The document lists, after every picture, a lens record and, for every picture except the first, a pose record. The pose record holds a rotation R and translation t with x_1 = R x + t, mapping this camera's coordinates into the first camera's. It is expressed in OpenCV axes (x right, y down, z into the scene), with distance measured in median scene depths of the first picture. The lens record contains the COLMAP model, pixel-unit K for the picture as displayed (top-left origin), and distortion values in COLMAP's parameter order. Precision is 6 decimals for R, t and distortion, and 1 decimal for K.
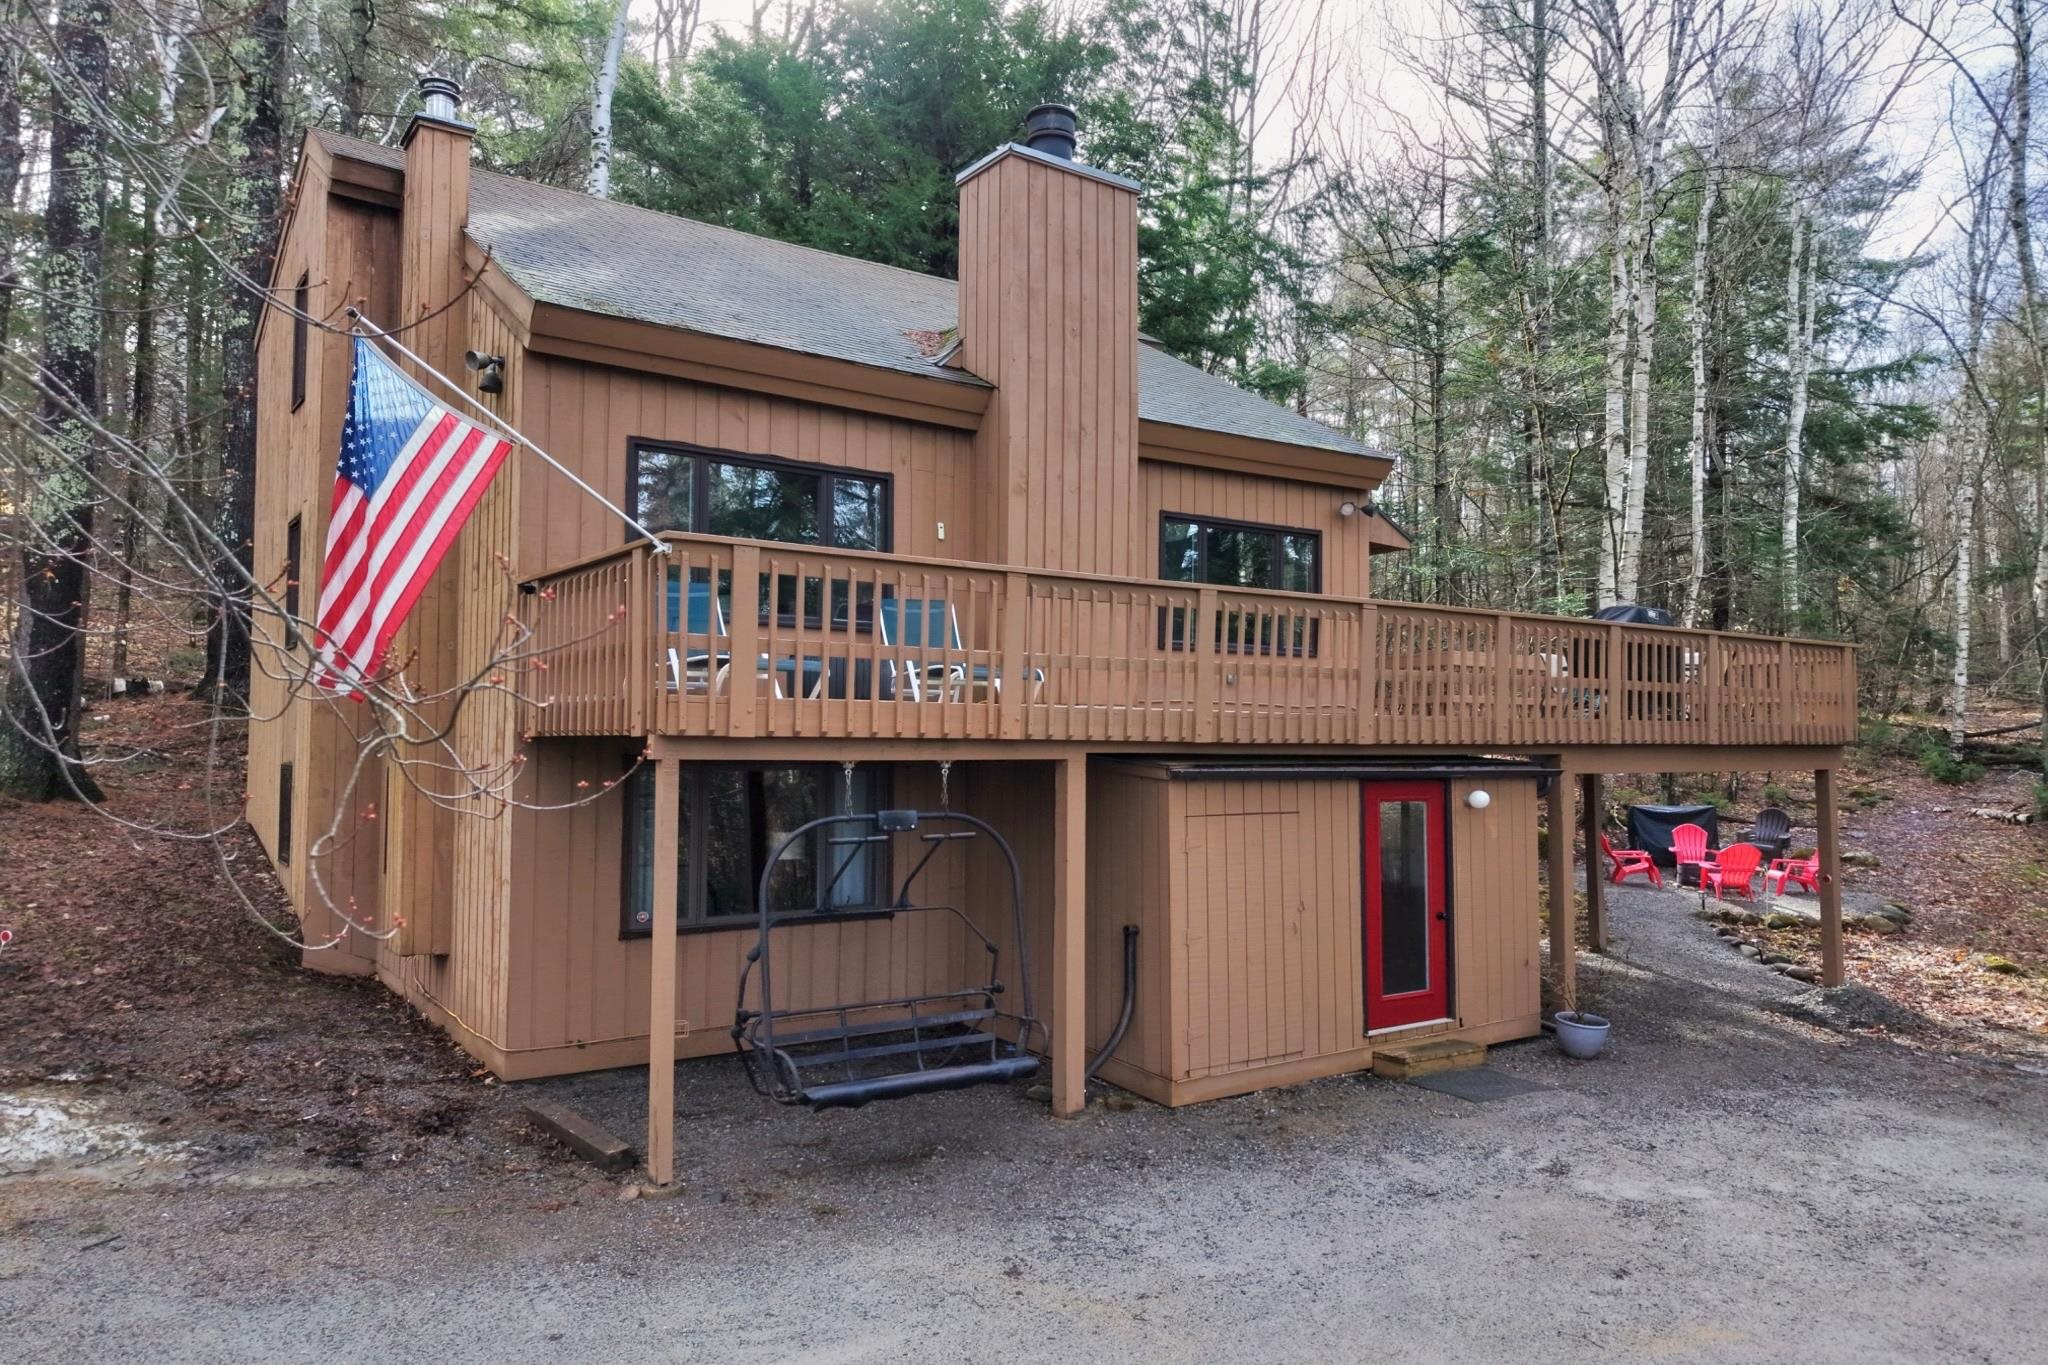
lens RADIAL K [[1399.9, 0, 1045.8], [0, 1399.9, 717.6], [0, 0, 1]] dist [0.019579, -0.015938]
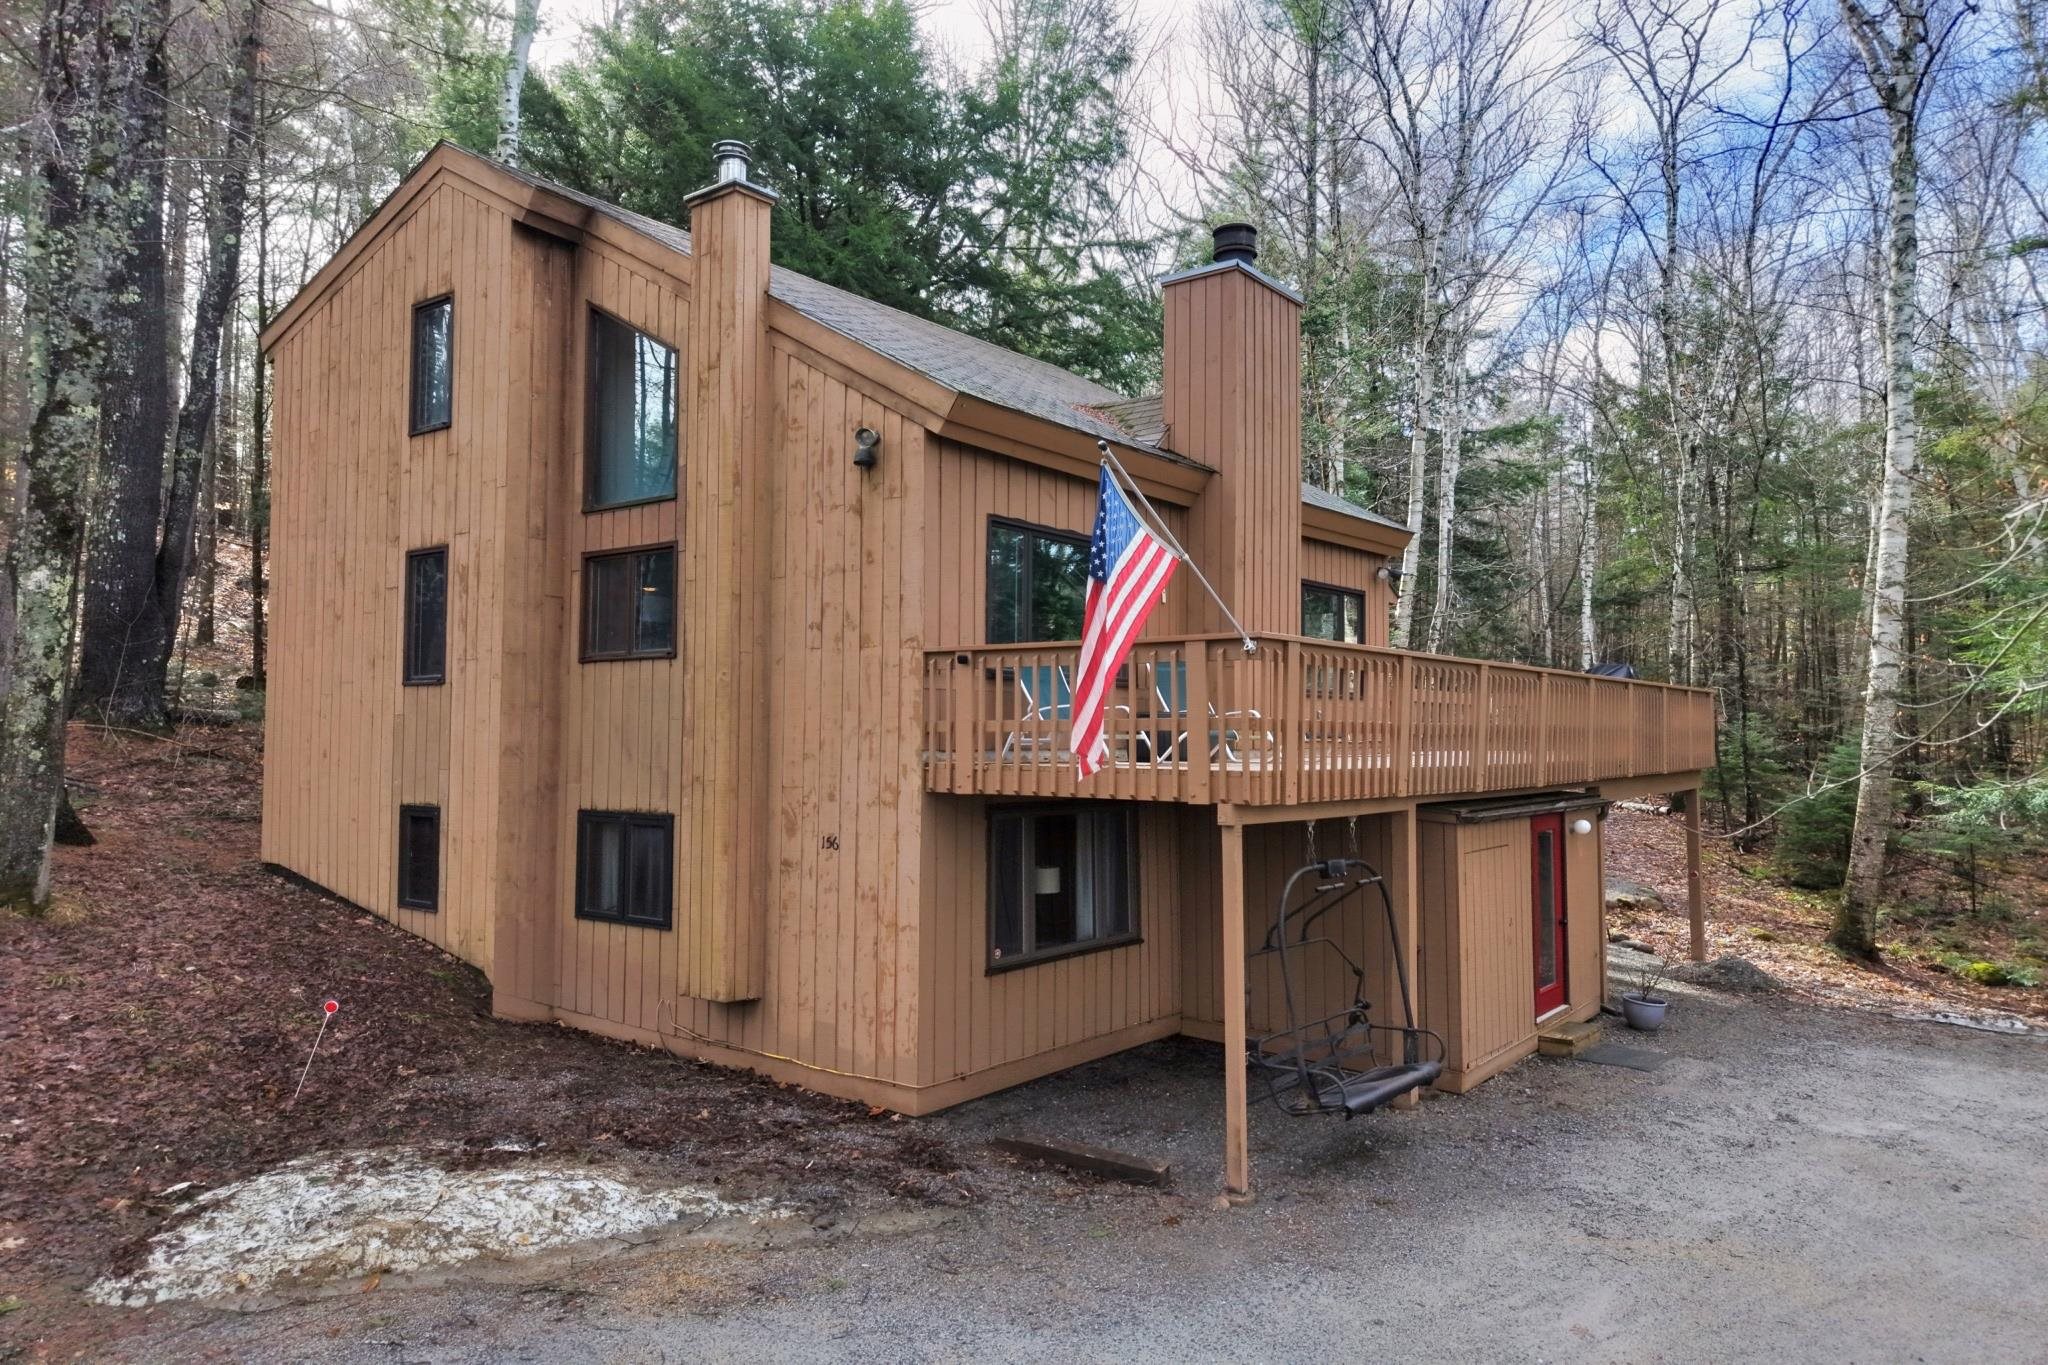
lens RADIAL K [[1399.9, 0, 998.4], [0, 1399.9, 688.2], [0, 0, 1]] dist [0.019579, -0.015938]
pose [[0.955178, 0.008394, 0.295914, -0.673419], [-0.005680, 0.999934, -0.010028, -0.059105], [-0.295979, 0.007898, 0.955162, -0.040273]]
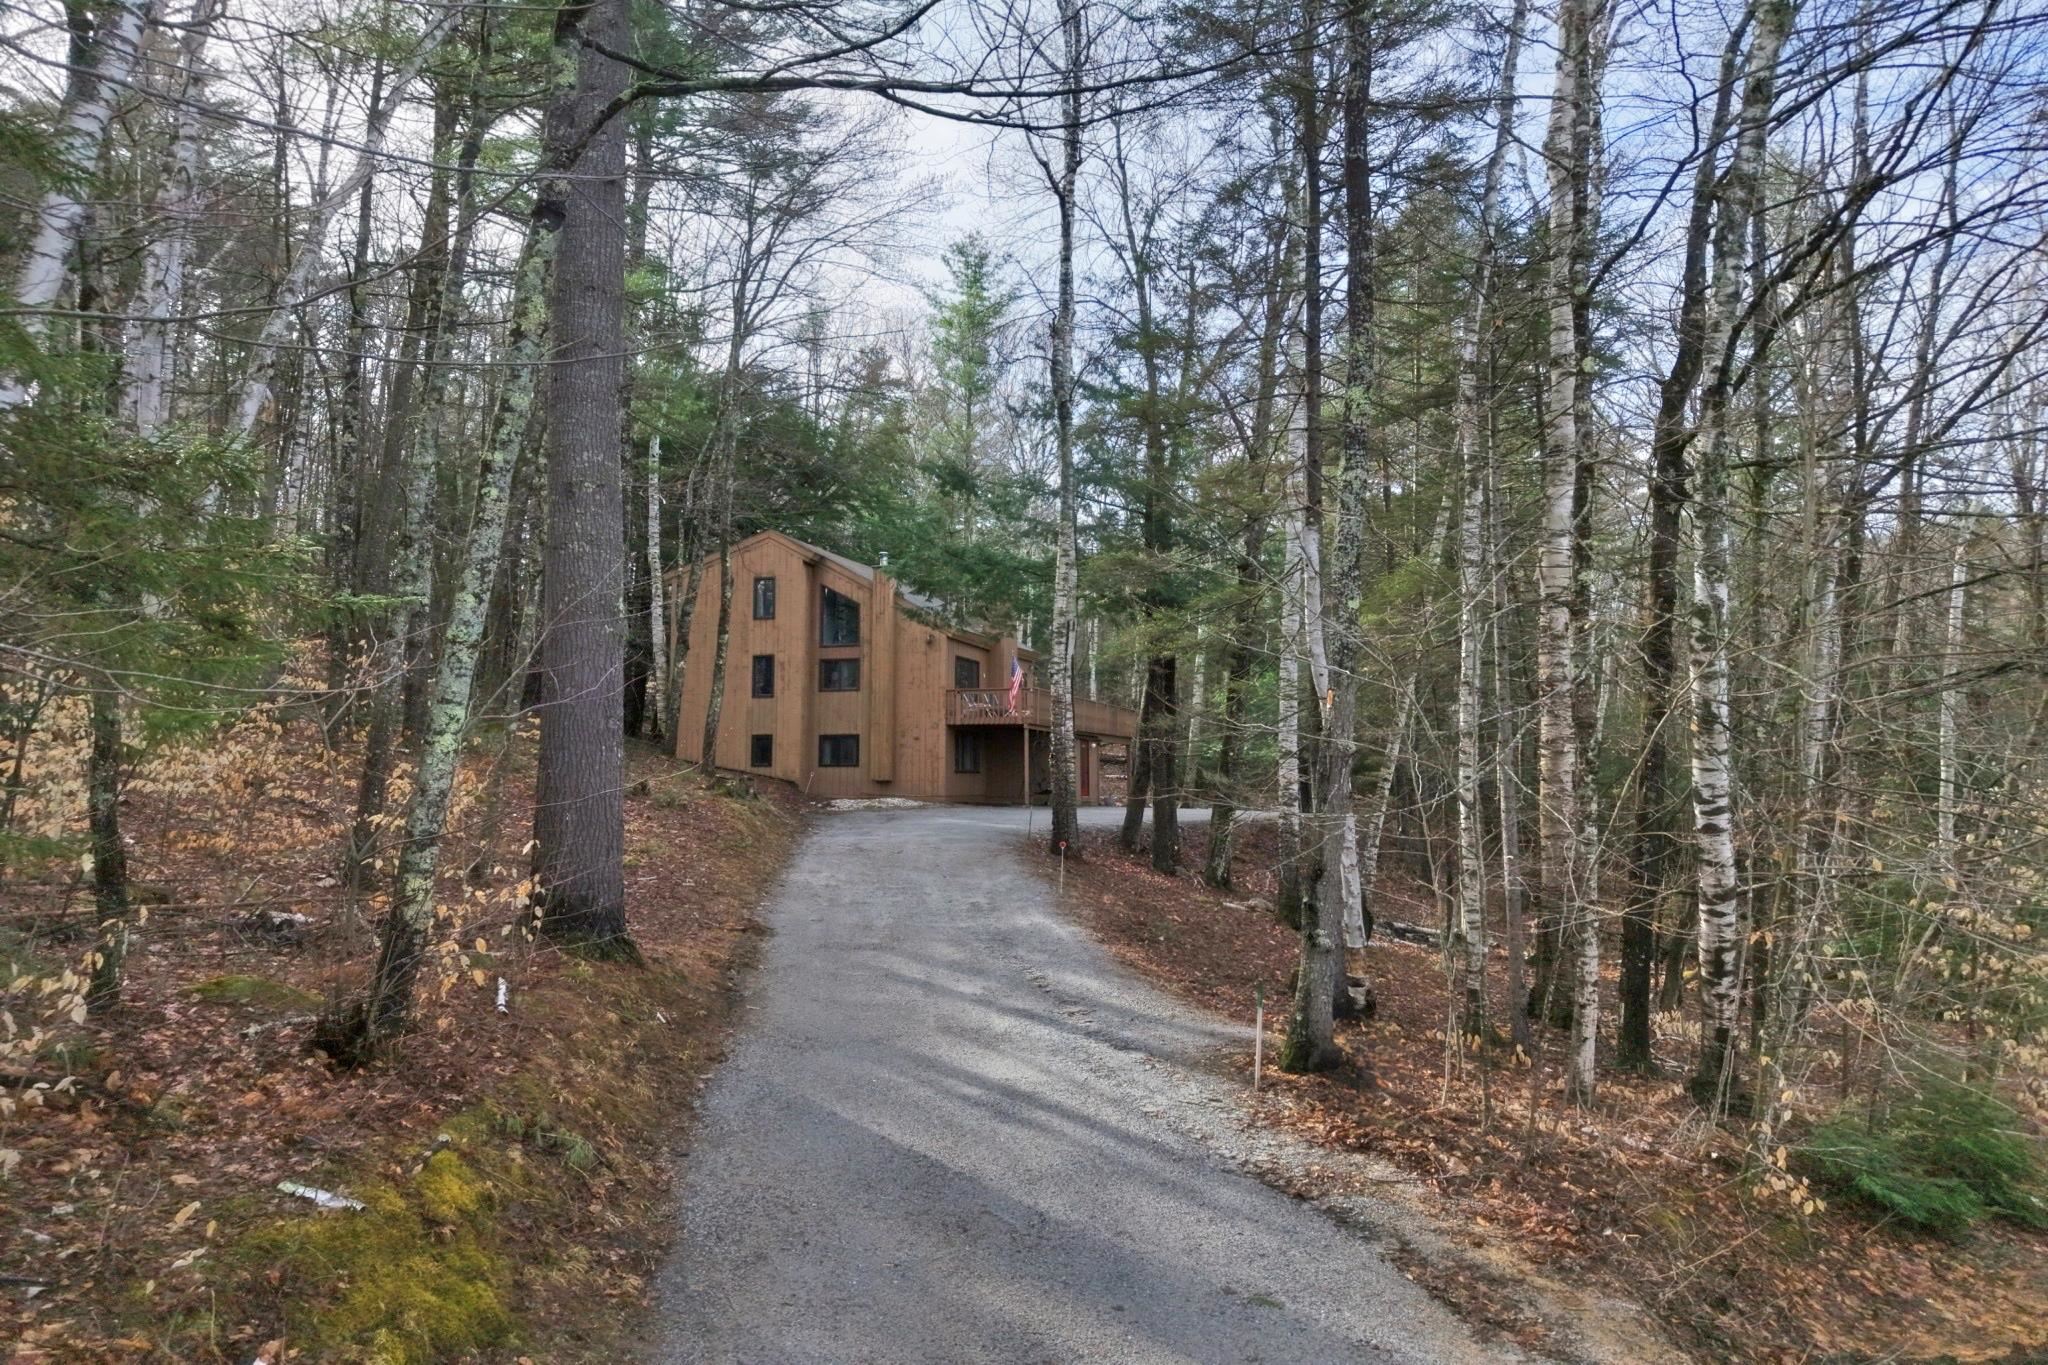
lens RADIAL K [[1399.9, 0, 1035.5], [0, 1399.9, 686.5], [0, 0, 1]] dist [0.019579, -0.015938]
pose [[0.785442, 0.035970, 0.617889, -3.002265], [-0.009019, 0.998869, -0.046685, 0.099995], [-0.618869, 0.031096, 0.784879, -2.732370]]
